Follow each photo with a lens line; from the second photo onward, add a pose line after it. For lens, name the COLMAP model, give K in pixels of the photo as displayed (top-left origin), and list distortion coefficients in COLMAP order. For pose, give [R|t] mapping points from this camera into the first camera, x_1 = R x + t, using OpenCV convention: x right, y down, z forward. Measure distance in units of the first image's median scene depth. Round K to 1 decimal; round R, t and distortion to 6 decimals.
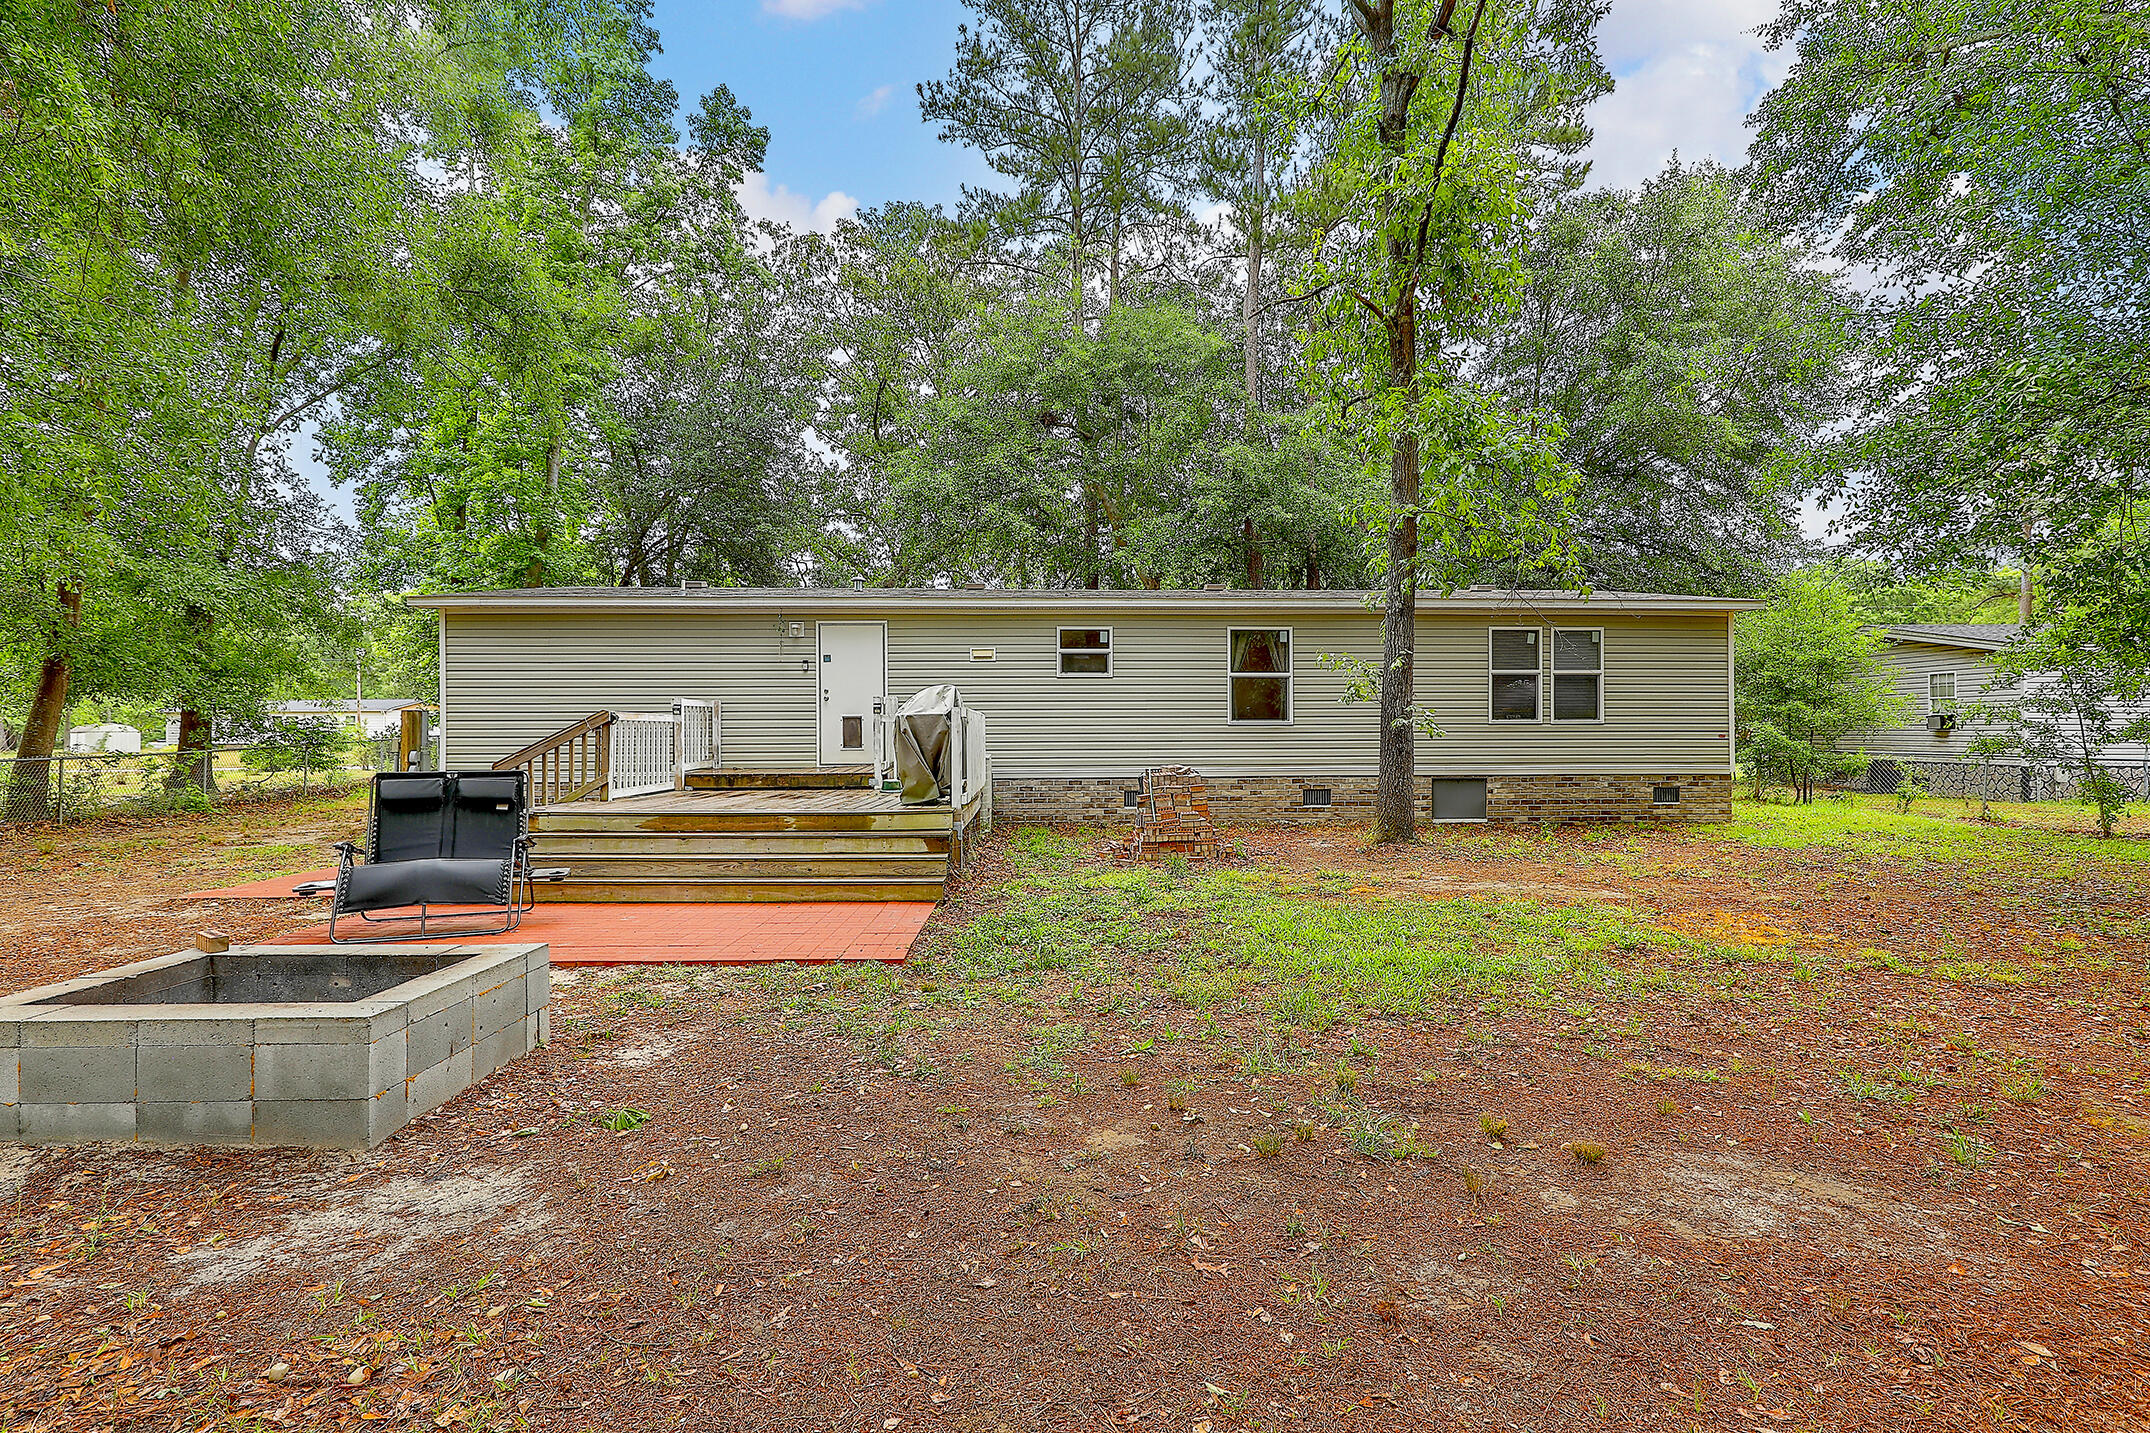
lens RADIAL K [[970.6, 0, 1075.1], [0, 970.6, 716.4], [0, 0, 1]] dist [0.002760, -0.001753]
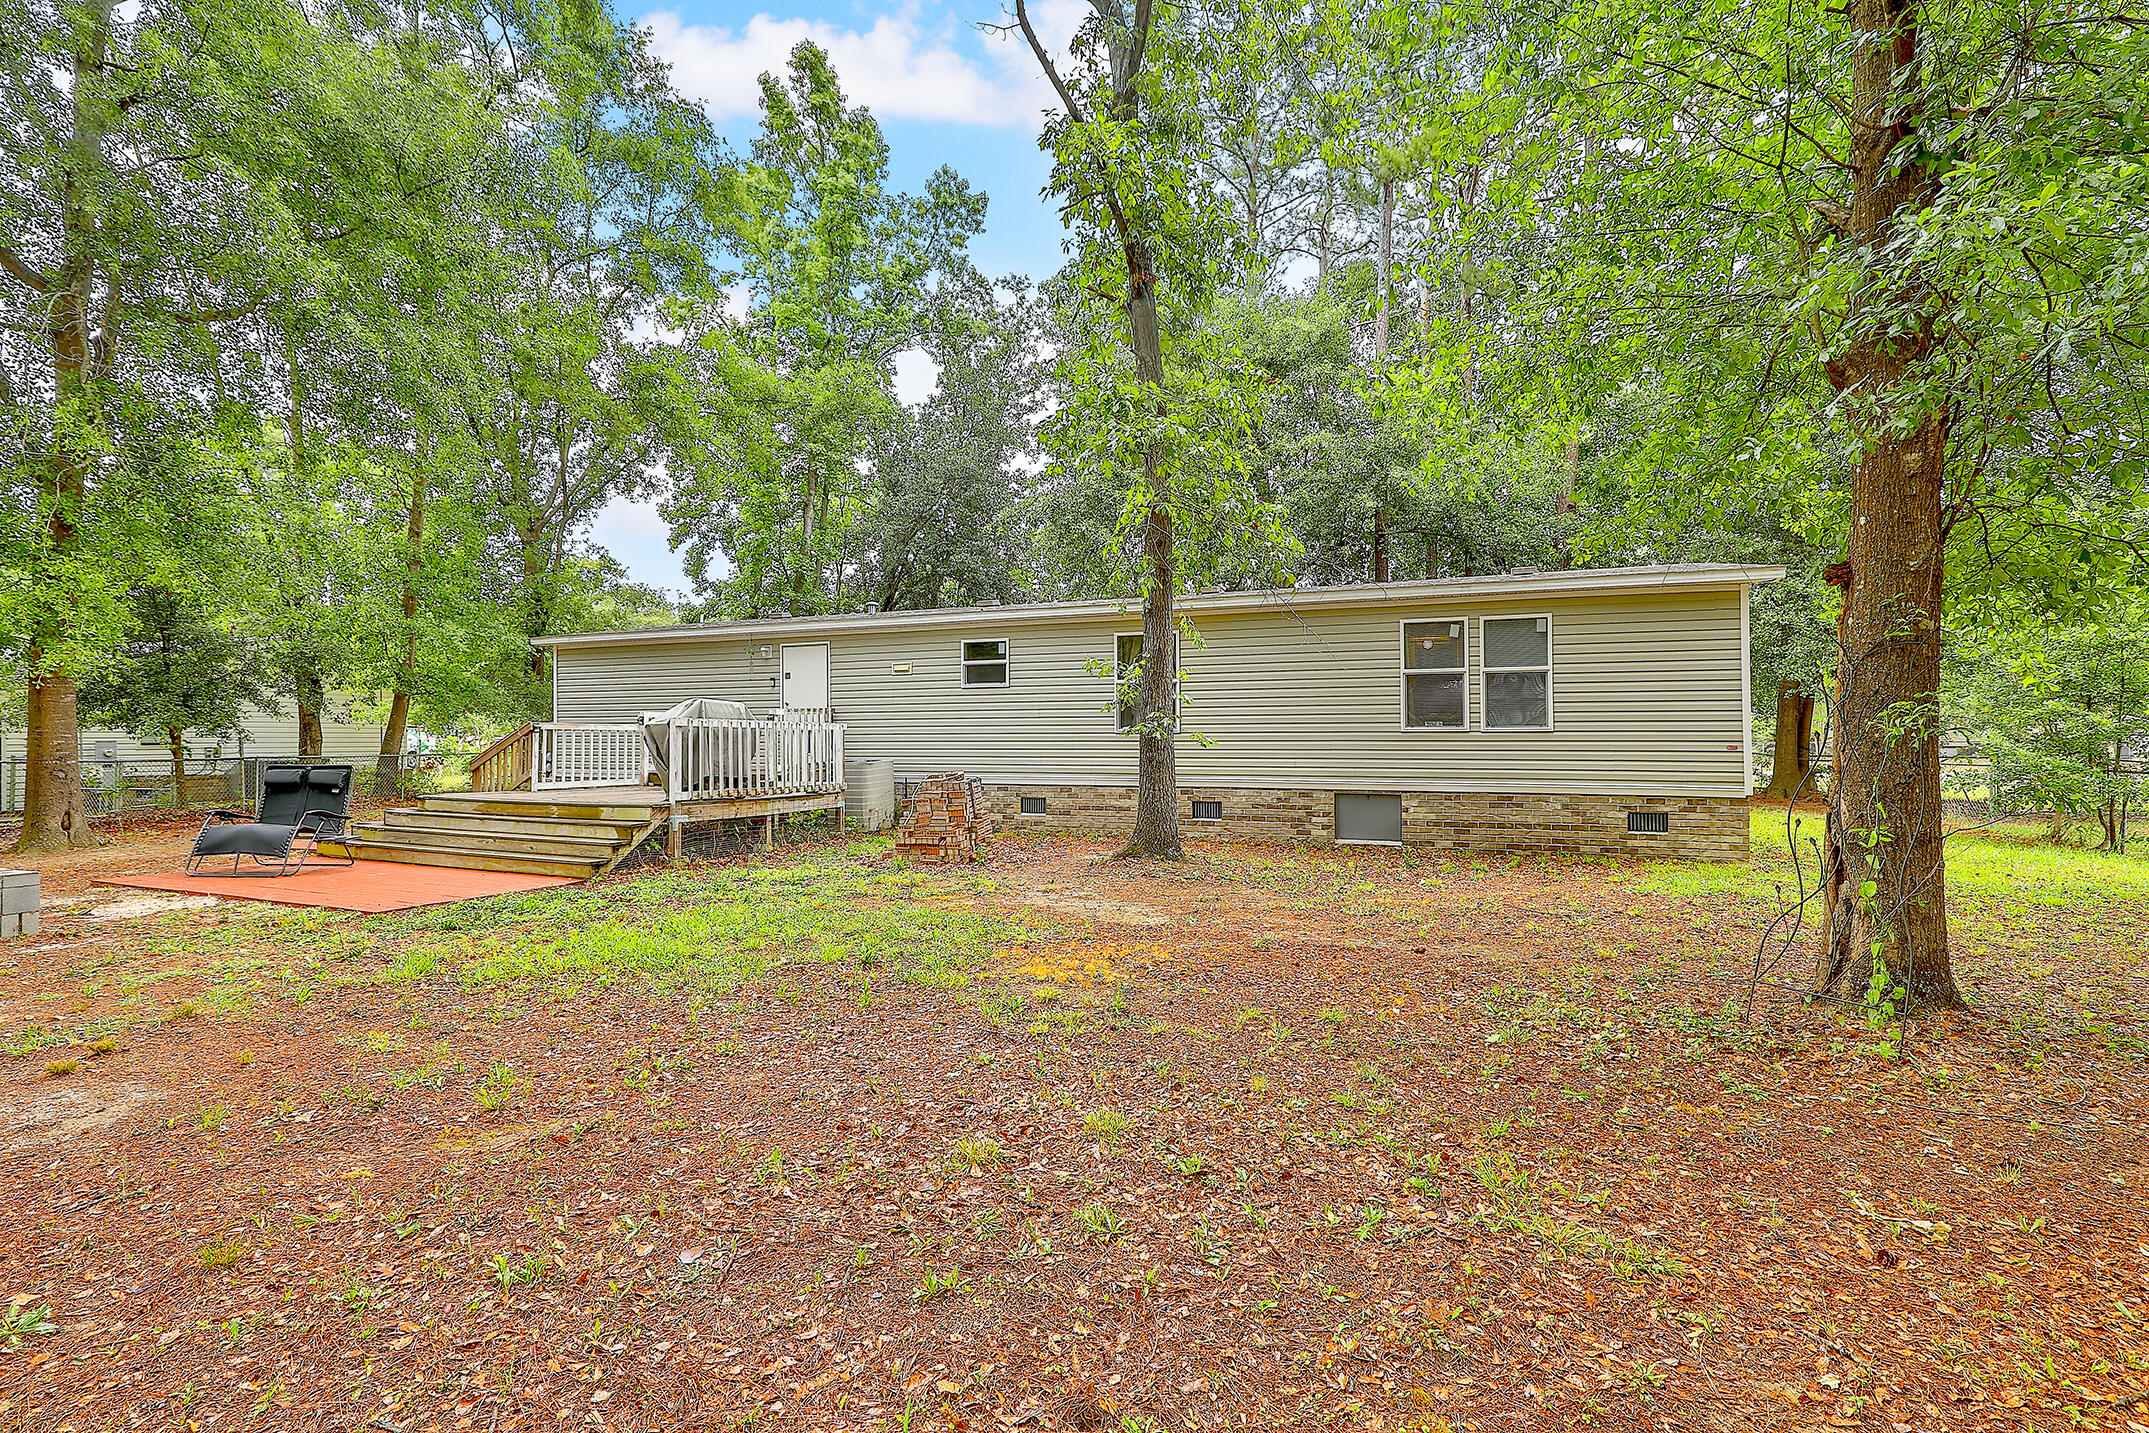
lens RADIAL K [[970.1, 0, 1067.9], [0, 970.1, 724.8], [0, 0, 1]] dist [0.002760, -0.001753]
pose [[0.900293, -0.003327, -0.435271, 0.541976], [0.004186, 0.999991, 0.001013, -0.000569], [0.435264, -0.002734, 0.900299, 0.095250]]
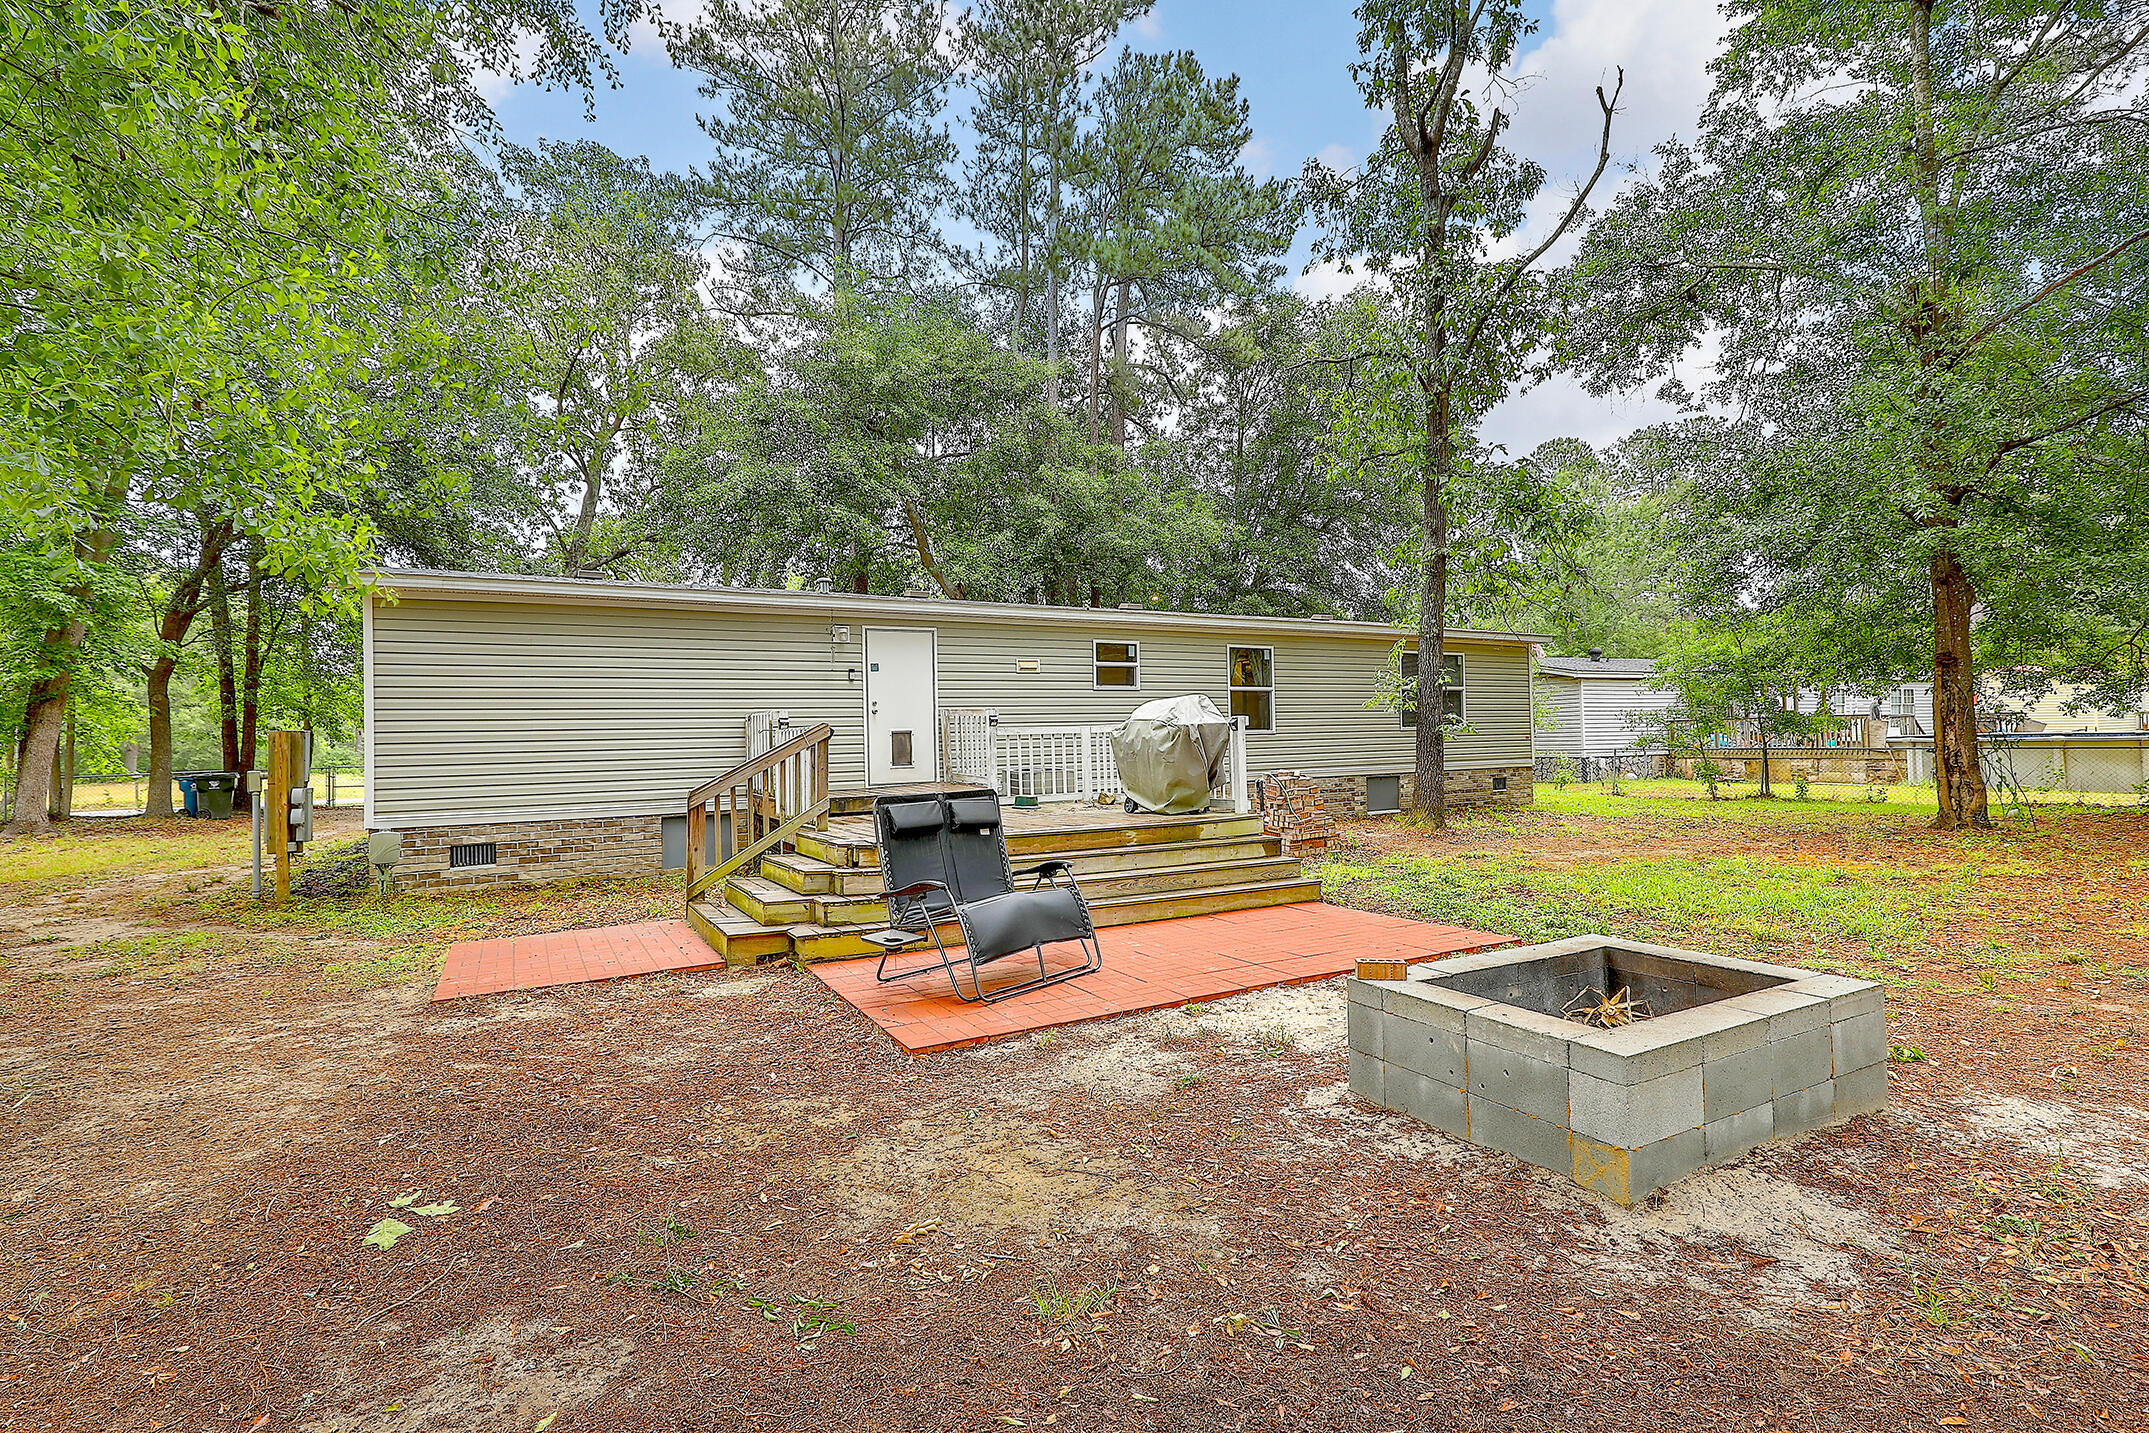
lens RADIAL K [[970.1, 0, 1083.5], [0, 970.1, 719.7], [0, 0, 1]] dist [0.002760, -0.001753]
pose [[0.889897, -0.007716, 0.456095, -0.484829], [0.014906, 0.999815, -0.012170, 0.003045], [-0.455917, 0.017629, 0.889848, 0.104041]]
